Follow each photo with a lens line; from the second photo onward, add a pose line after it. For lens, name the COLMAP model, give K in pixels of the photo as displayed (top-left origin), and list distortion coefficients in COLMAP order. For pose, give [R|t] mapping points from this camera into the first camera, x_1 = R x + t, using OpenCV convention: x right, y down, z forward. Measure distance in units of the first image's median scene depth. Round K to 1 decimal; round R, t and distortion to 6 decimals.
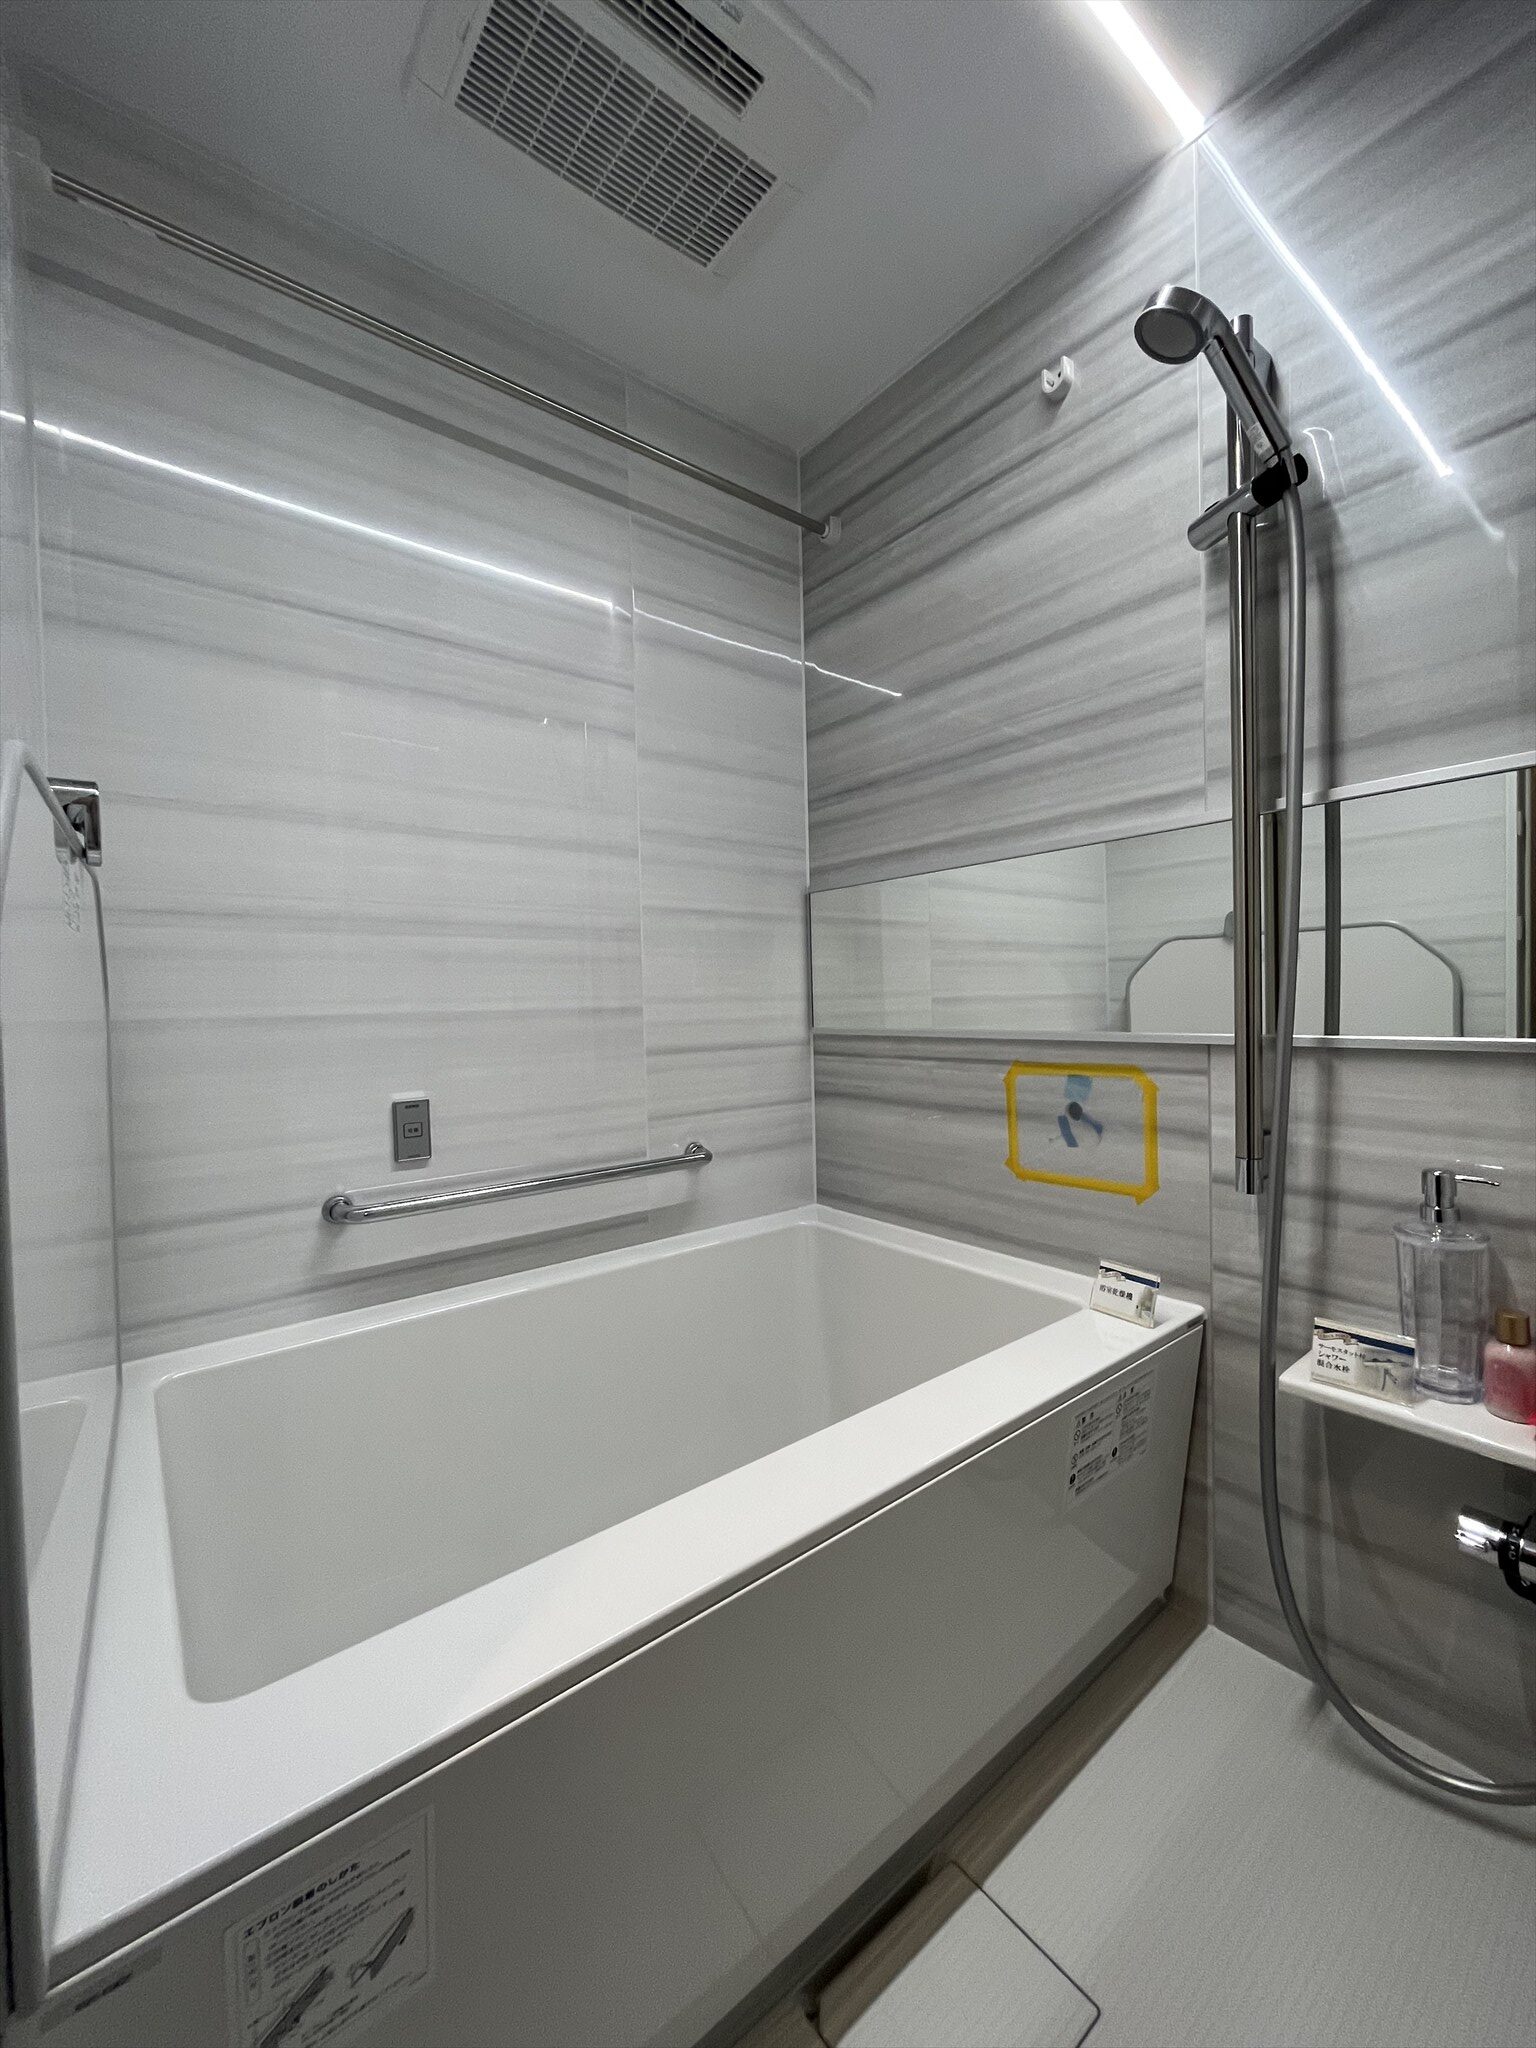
lens RADIAL K [[825.0, 0, 768.0], [0, 825.0, 1024.0], [0, 0, 1]] dist [-0.001140, -0.000414]
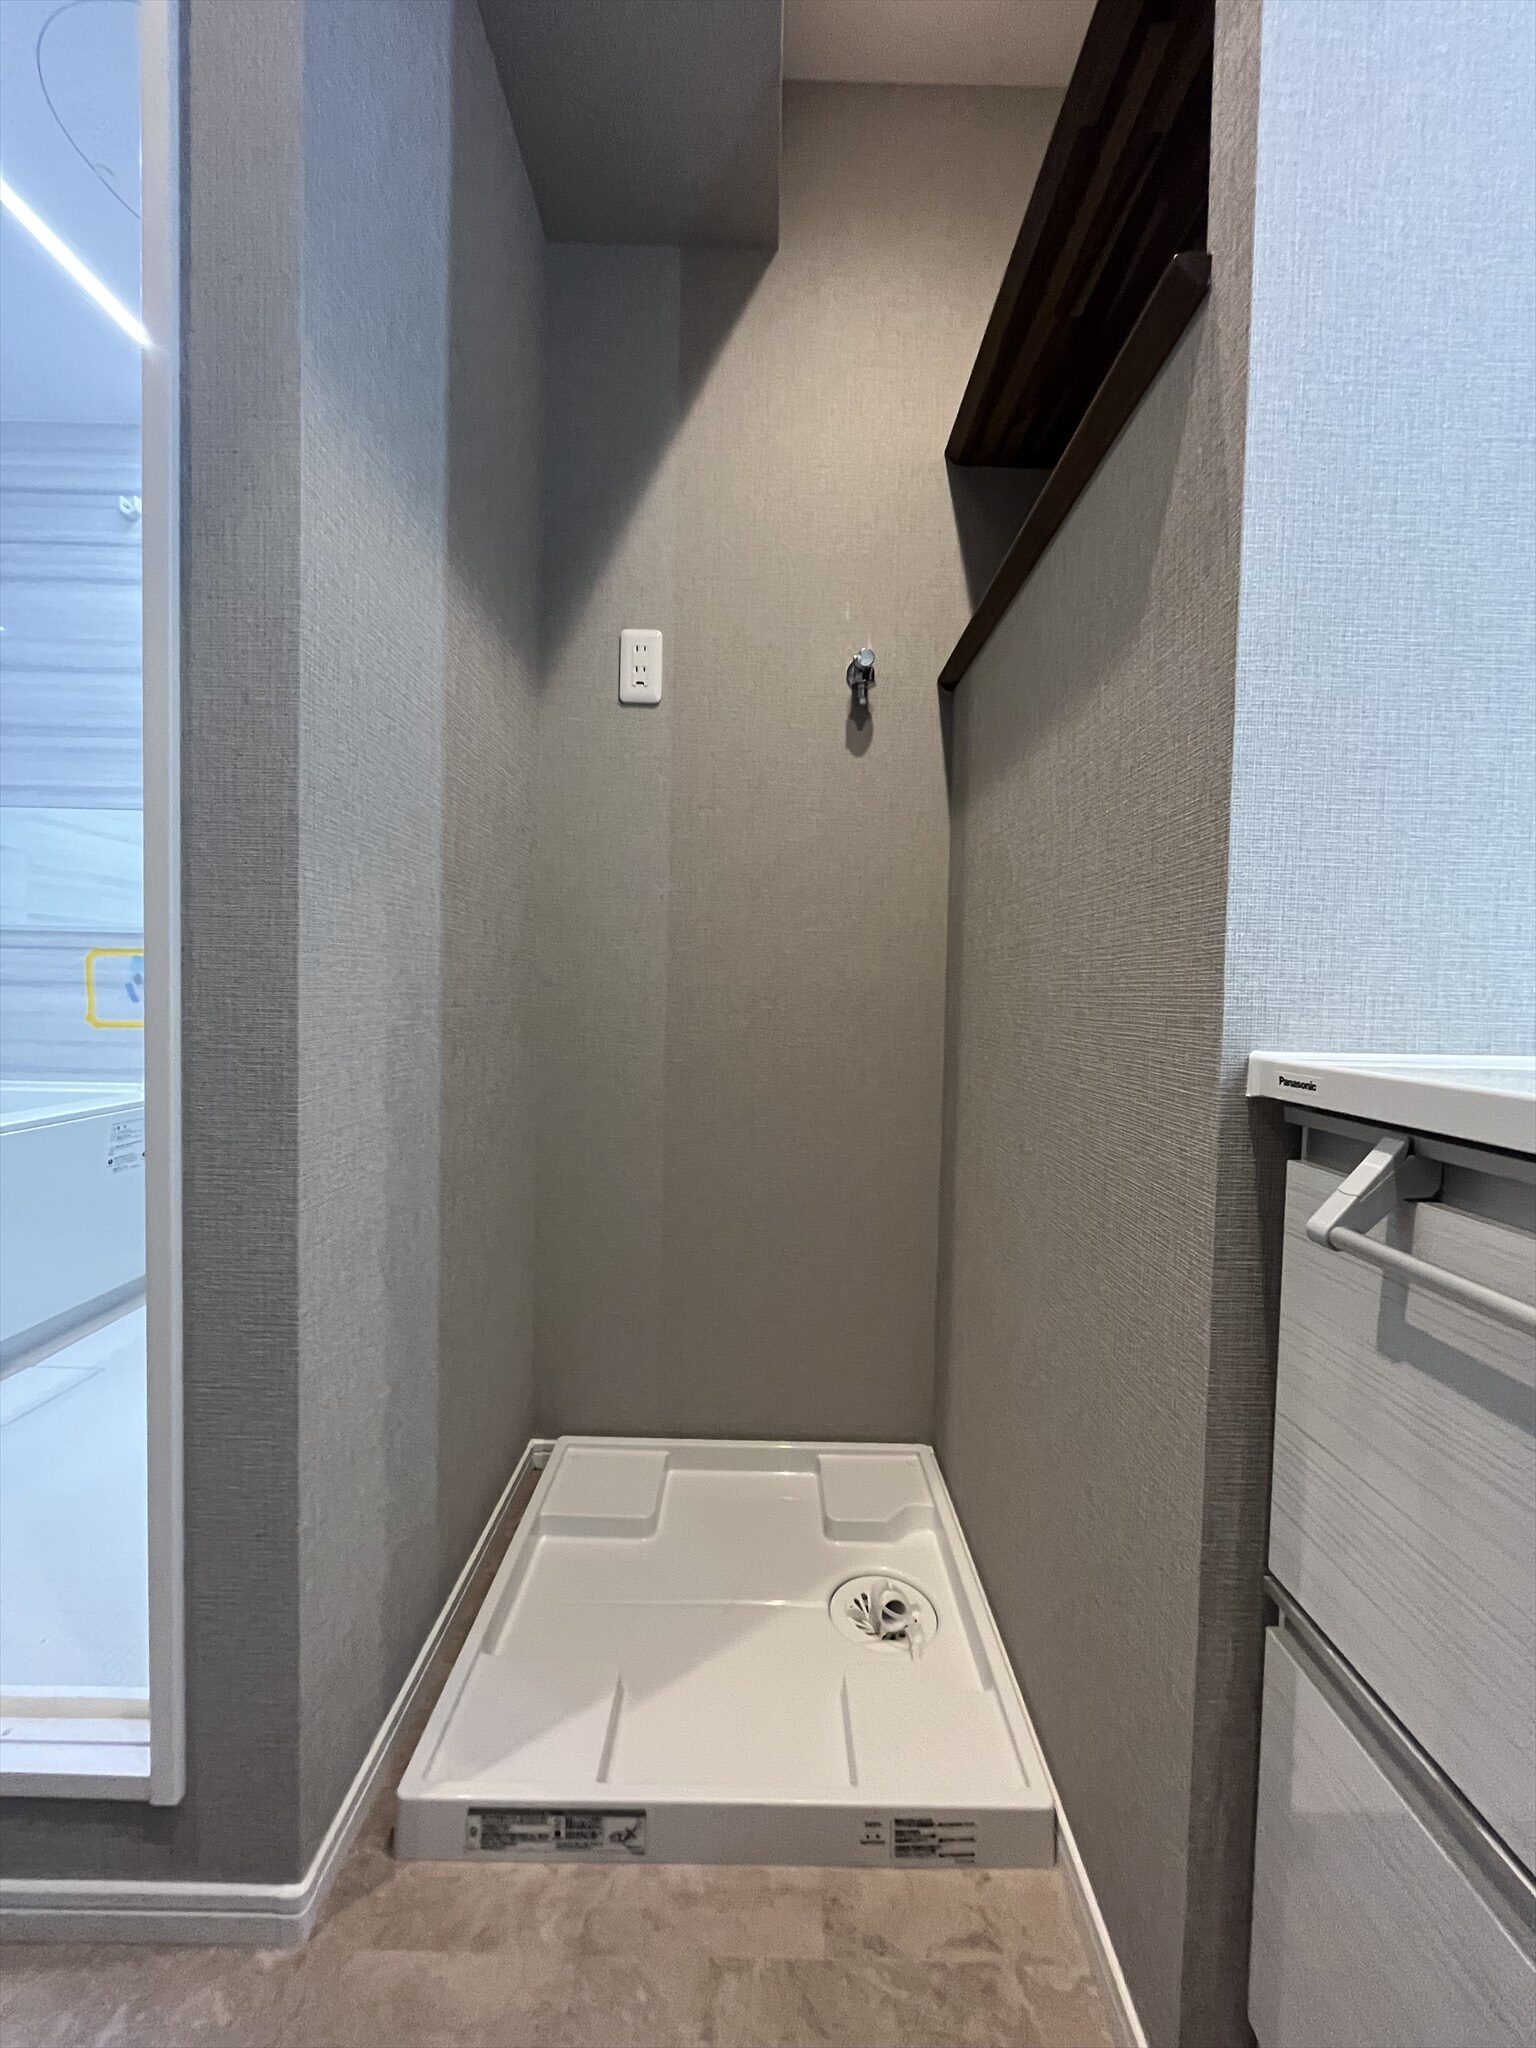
lens RADIAL K [[825.0, 0, 768.0], [0, 825.0, 1024.0], [0, 0, 1]] dist [-0.001140, -0.000414]
pose [[0.619756, 0.009804, 0.784733, -0.108130], [-0.017081, 0.999854, 0.000999, 0.163585], [-0.784608, -0.014023, 0.619833, -0.872352]]
